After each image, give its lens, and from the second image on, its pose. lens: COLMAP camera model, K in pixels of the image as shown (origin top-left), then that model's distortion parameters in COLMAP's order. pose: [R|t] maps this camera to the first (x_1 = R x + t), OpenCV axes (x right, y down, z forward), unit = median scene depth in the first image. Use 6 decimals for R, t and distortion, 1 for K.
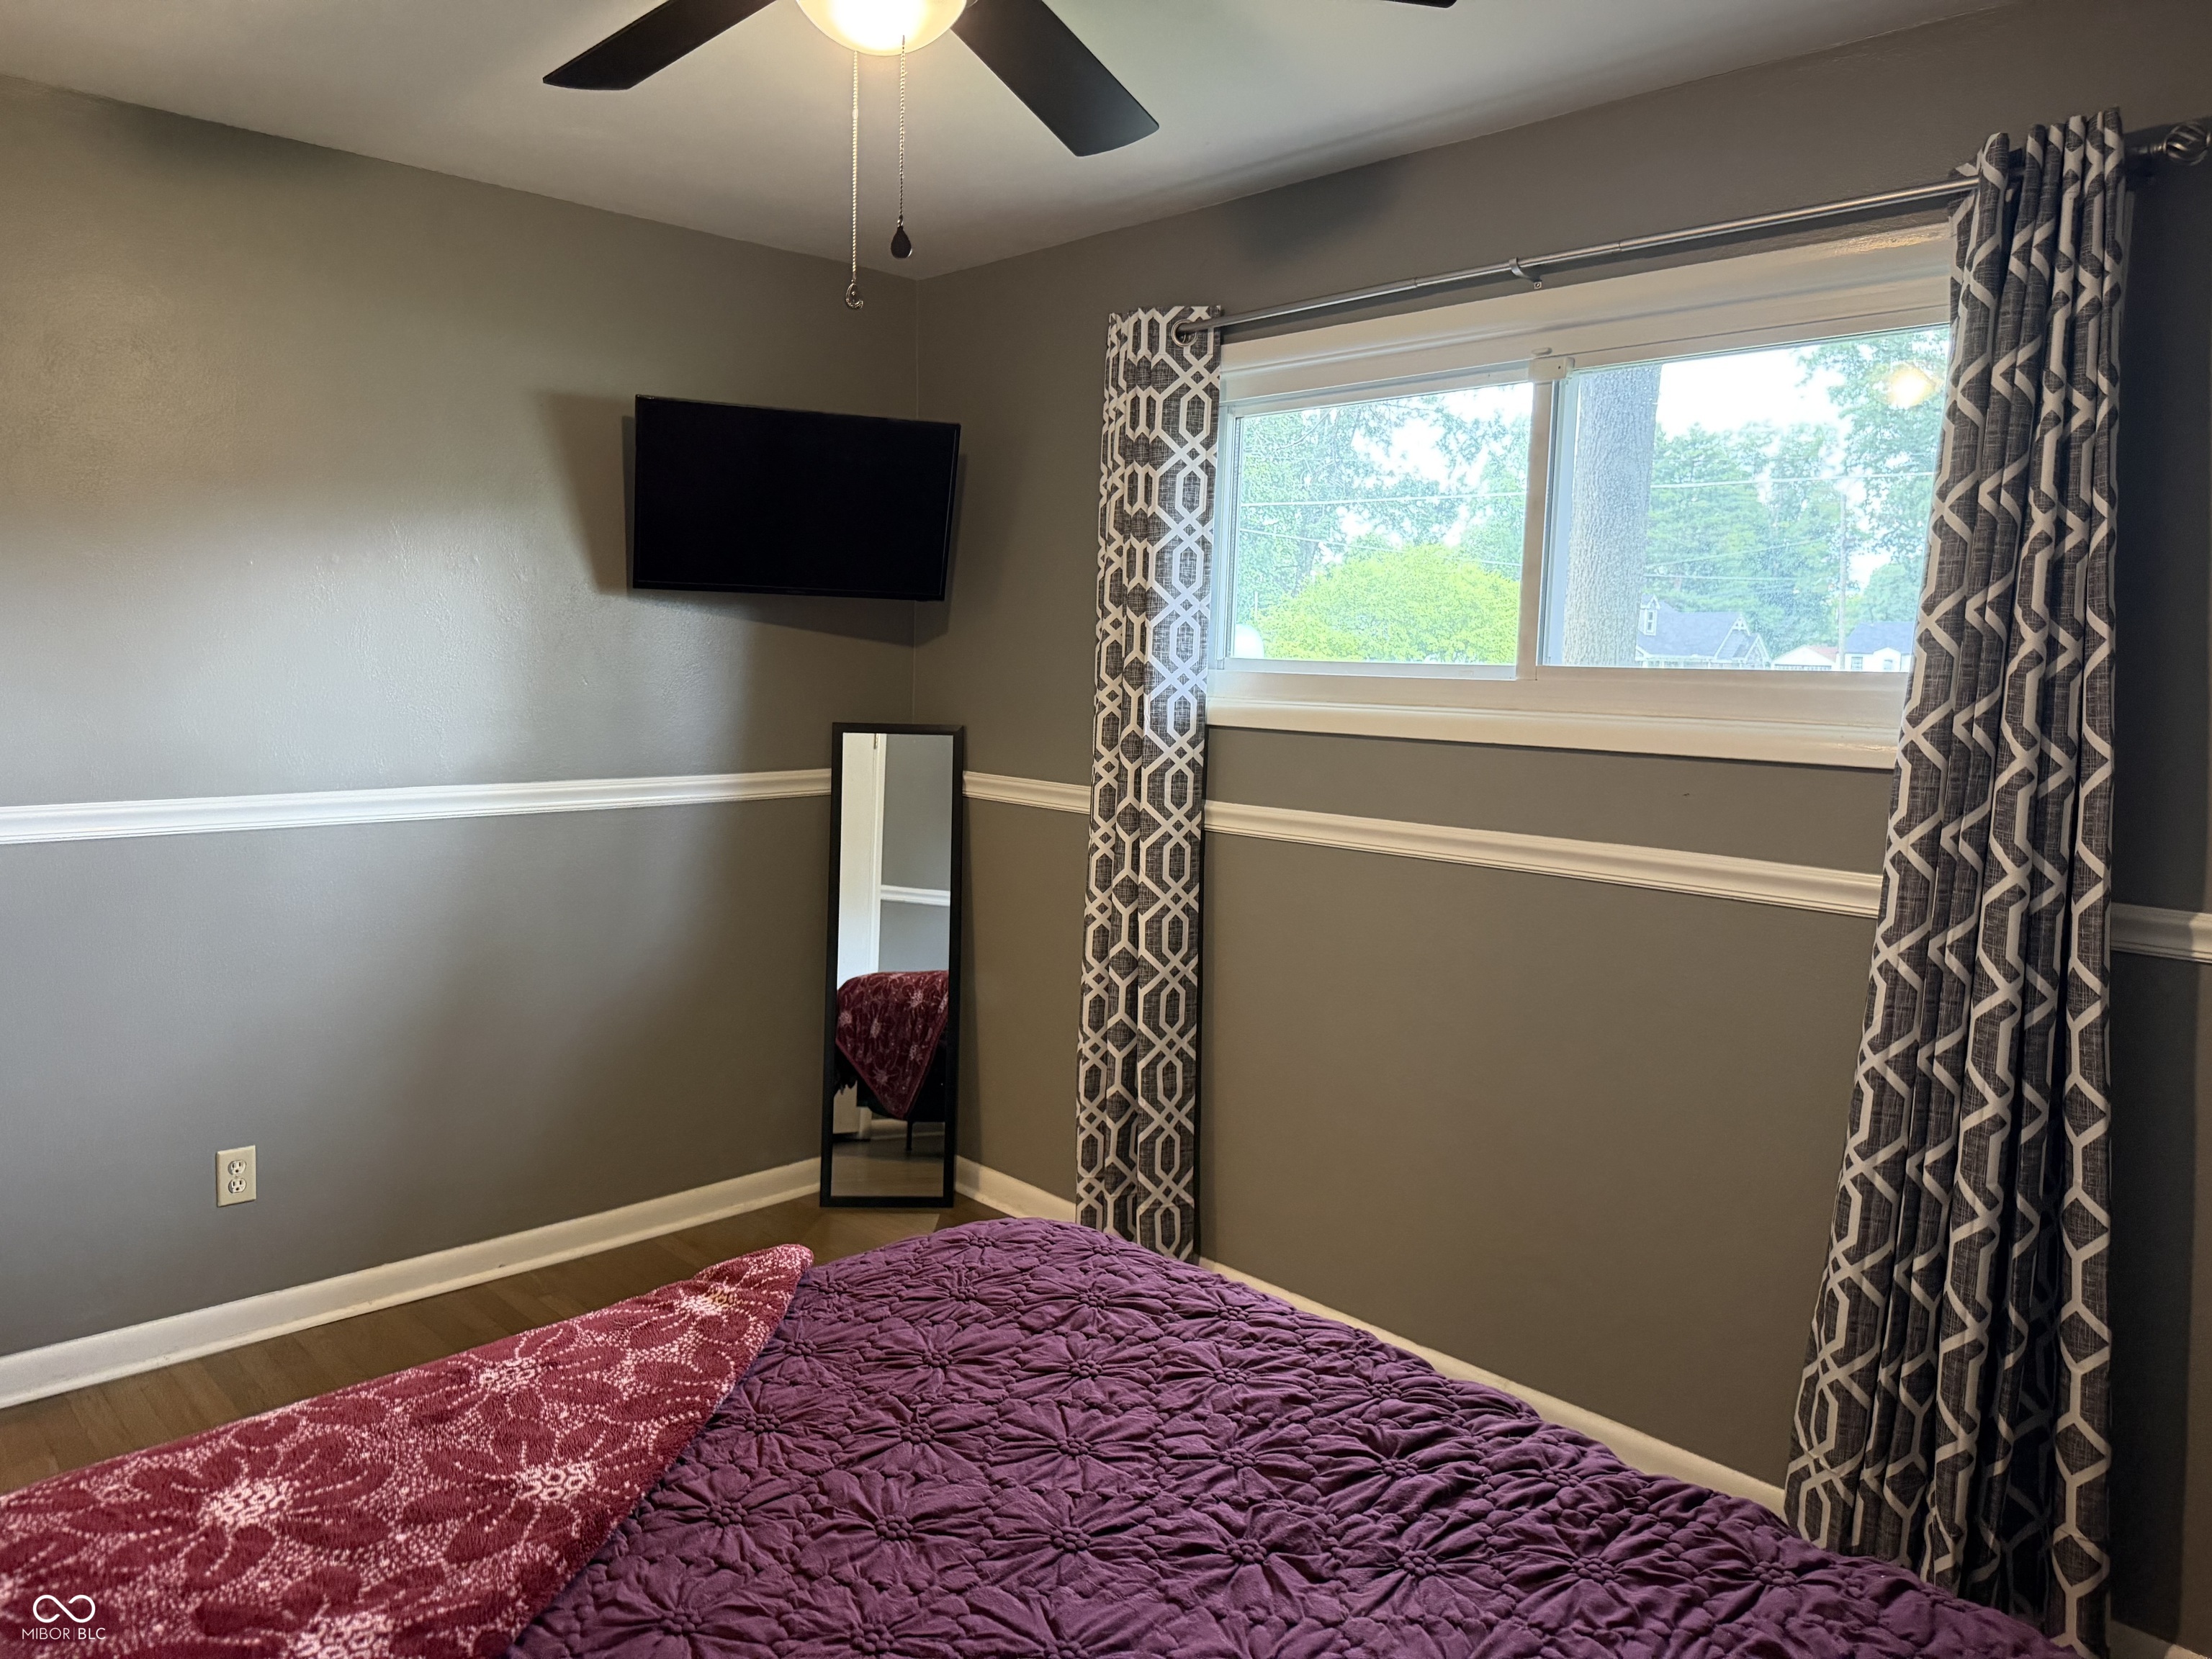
lens RADIAL K [[1496.7, 0, 1126.1], [0, 1496.7, 841.2], [0, 0, 1]] dist [-0.043827, -0.011470]
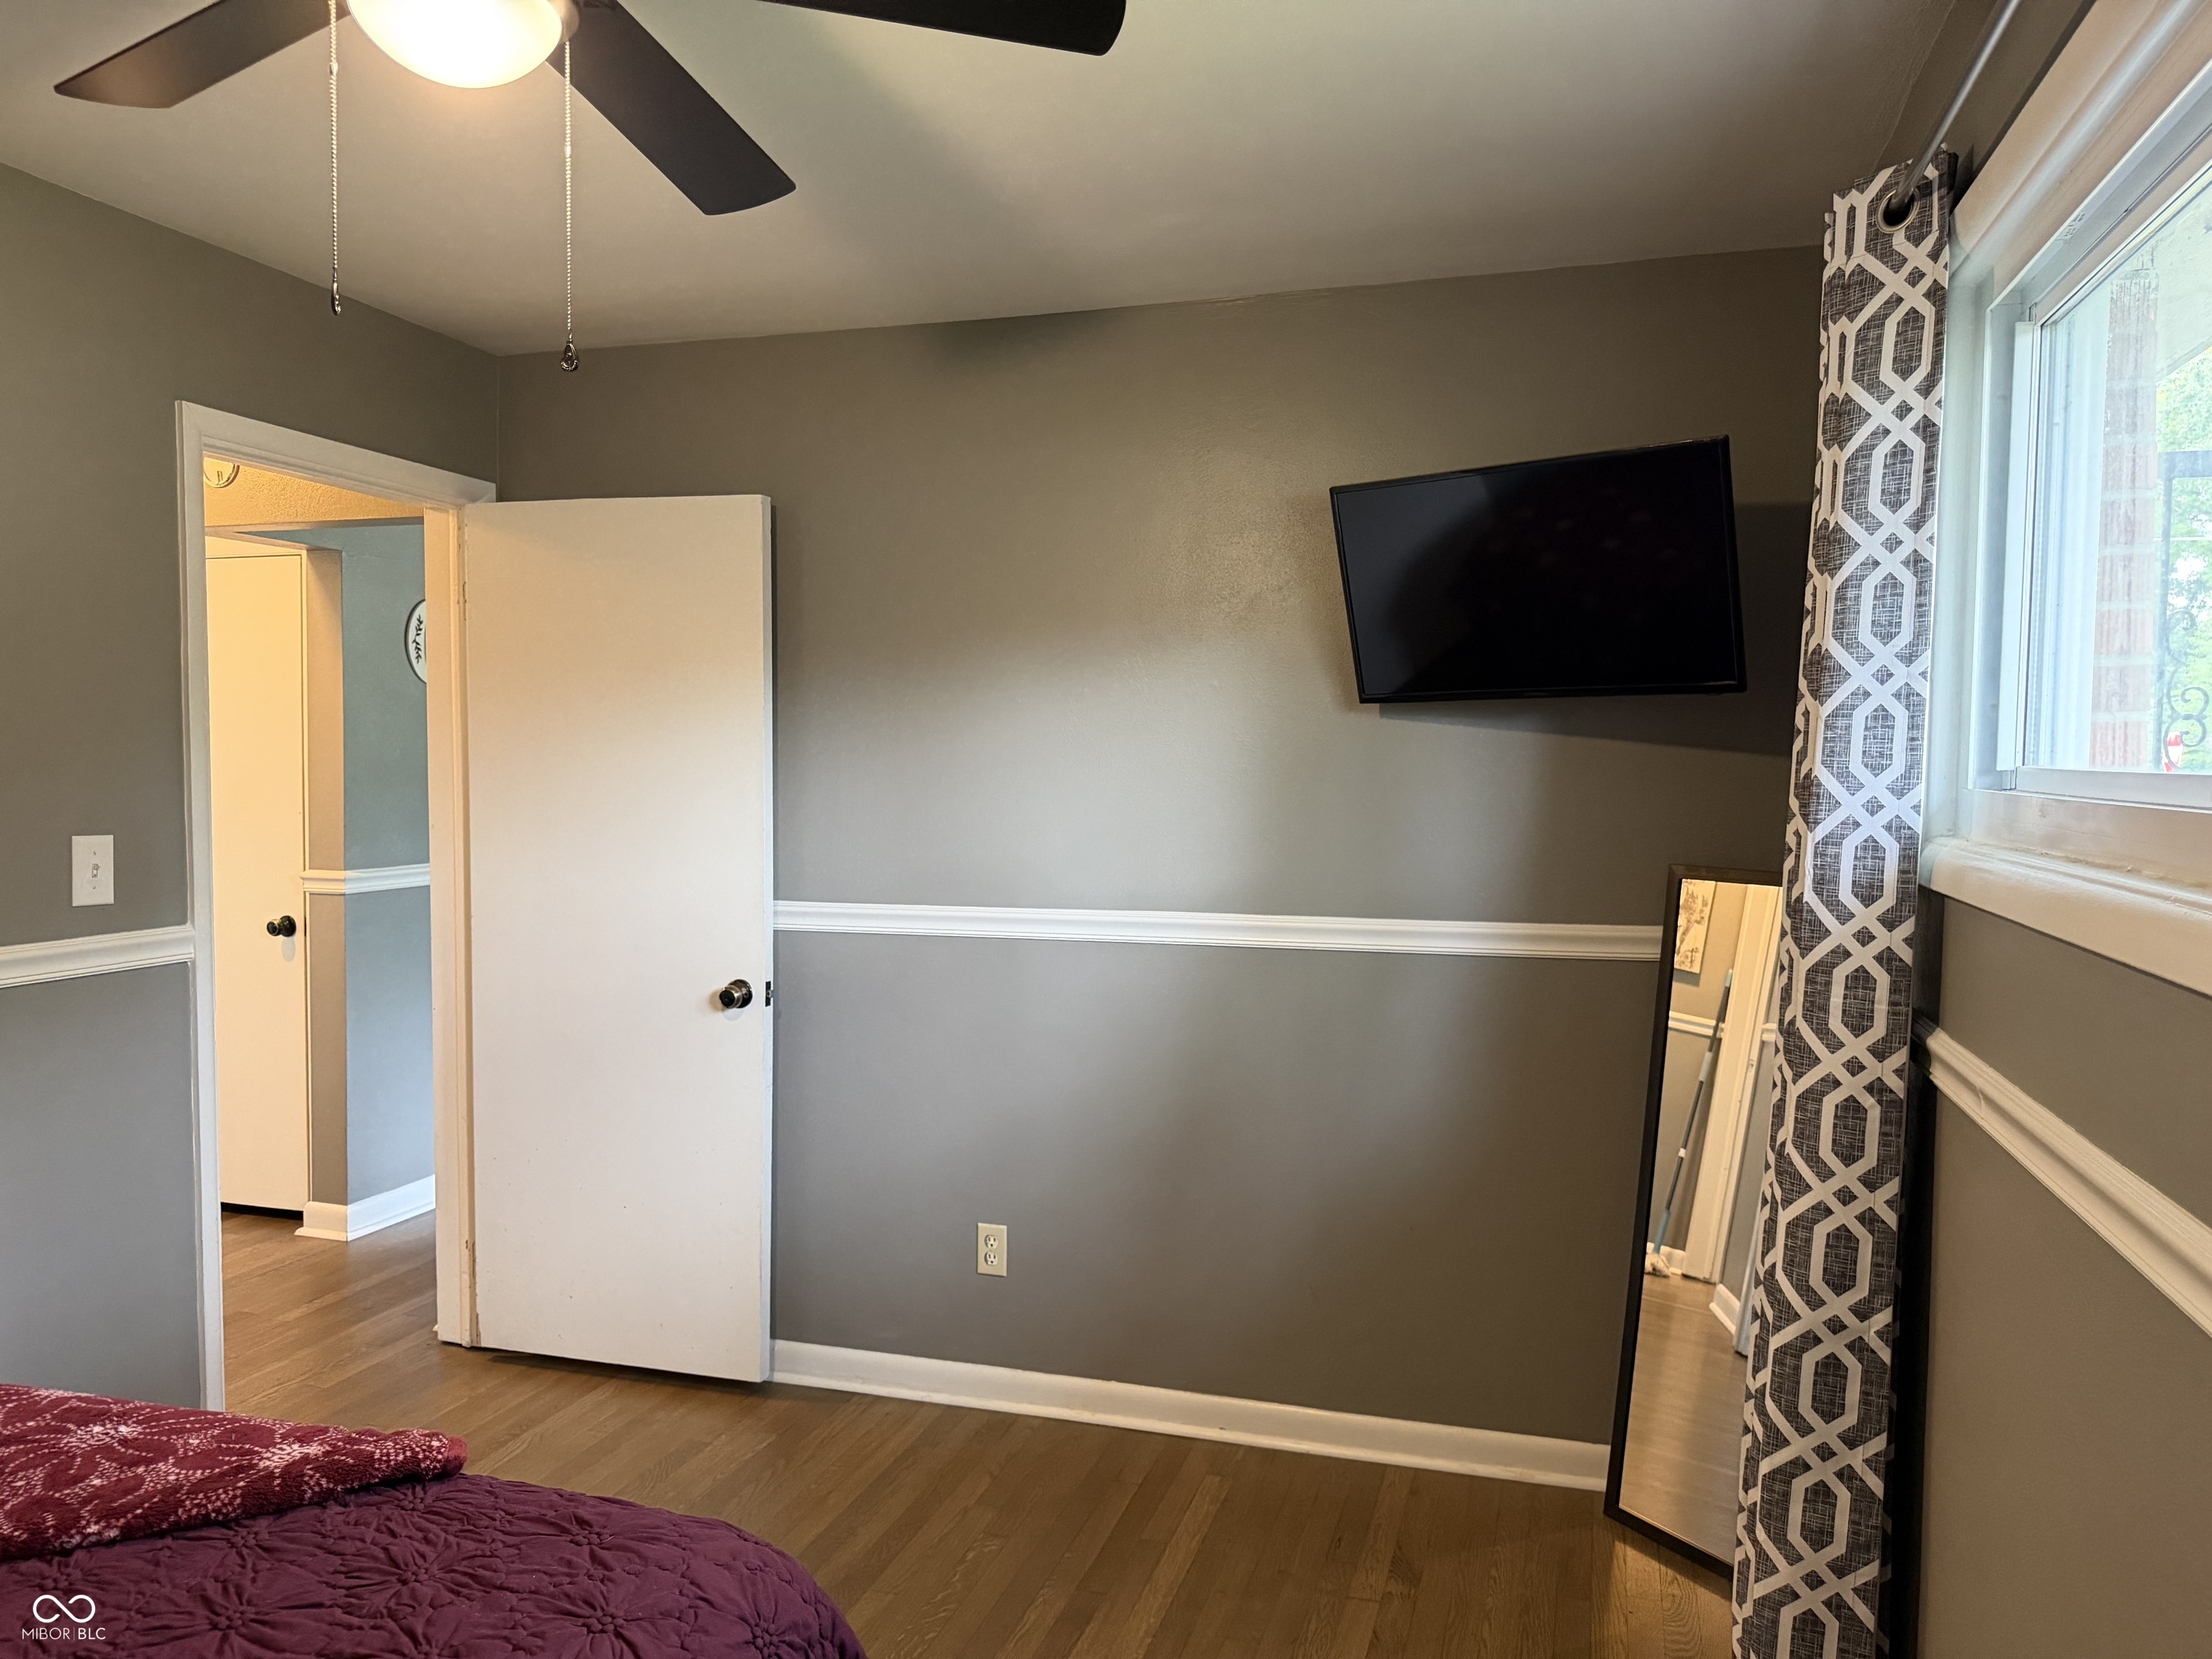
lens RADIAL K [[1496.7, 0, 1113.5], [0, 1496.7, 823.2], [0, 0, 1]] dist [-0.043827, -0.011470]
pose [[0.496611, 0.018108, -0.867785, 0.375800], [-0.109260, 0.993134, -0.041802, -0.047271], [0.861069, 0.115573, 0.495179, 0.475636]]
